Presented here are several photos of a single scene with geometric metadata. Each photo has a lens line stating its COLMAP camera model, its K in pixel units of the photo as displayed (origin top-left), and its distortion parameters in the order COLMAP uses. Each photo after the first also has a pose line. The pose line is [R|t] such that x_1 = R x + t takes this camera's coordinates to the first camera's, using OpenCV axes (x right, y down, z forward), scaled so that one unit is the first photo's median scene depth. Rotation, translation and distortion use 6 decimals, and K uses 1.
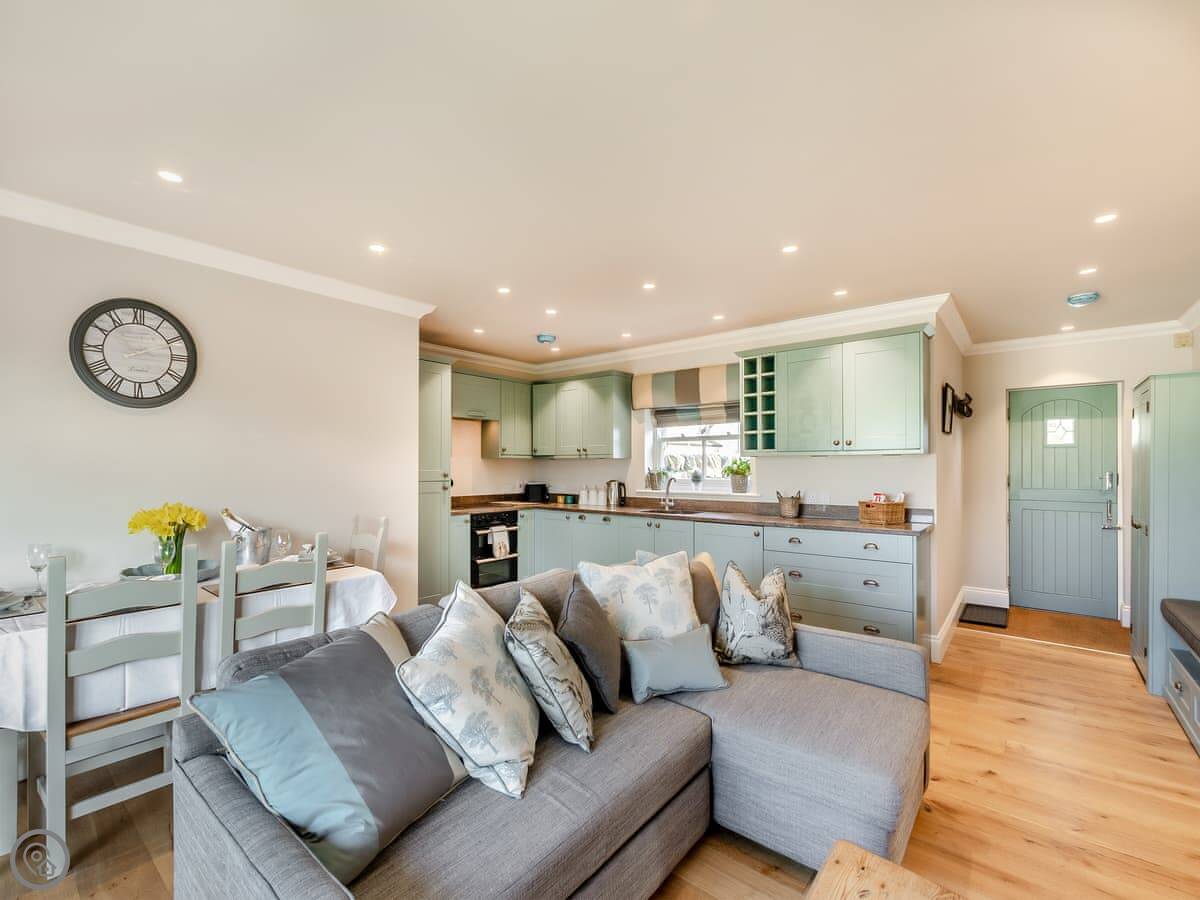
lens RADIAL K [[525.0, 0, 608.3], [0, 525.0, 468.8], [0, 0, 1]] dist [0.006815, -0.001198]
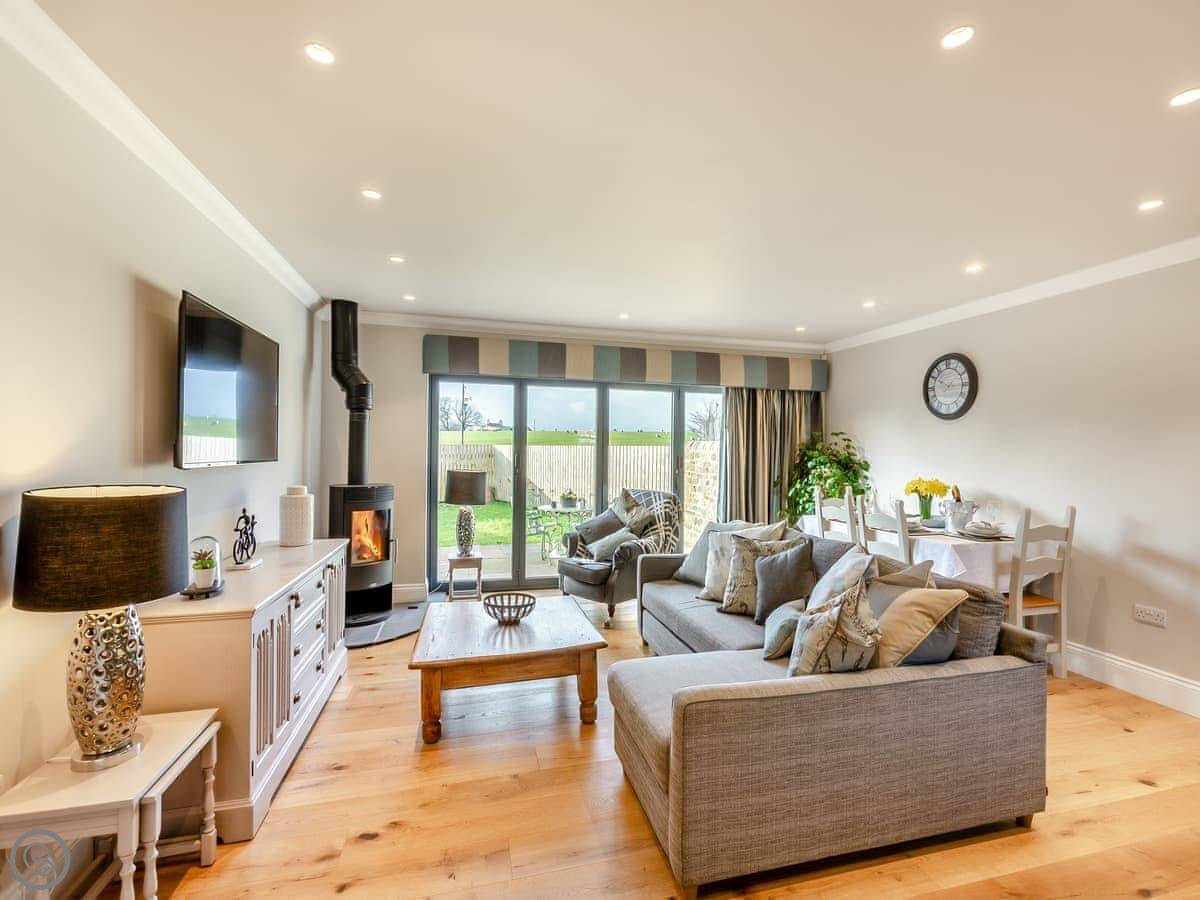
lens RADIAL K [[525.0, 0, 601.5], [0, 525.0, 456.2], [0, 0, 1]] dist [0.006815, -0.001198]
pose [[-0.598808, 0.000109, -0.800893, 0.555827], [-0.015337, 0.999815, 0.011603, -0.004000], [0.800746, 0.019231, -0.598695, 0.594369]]
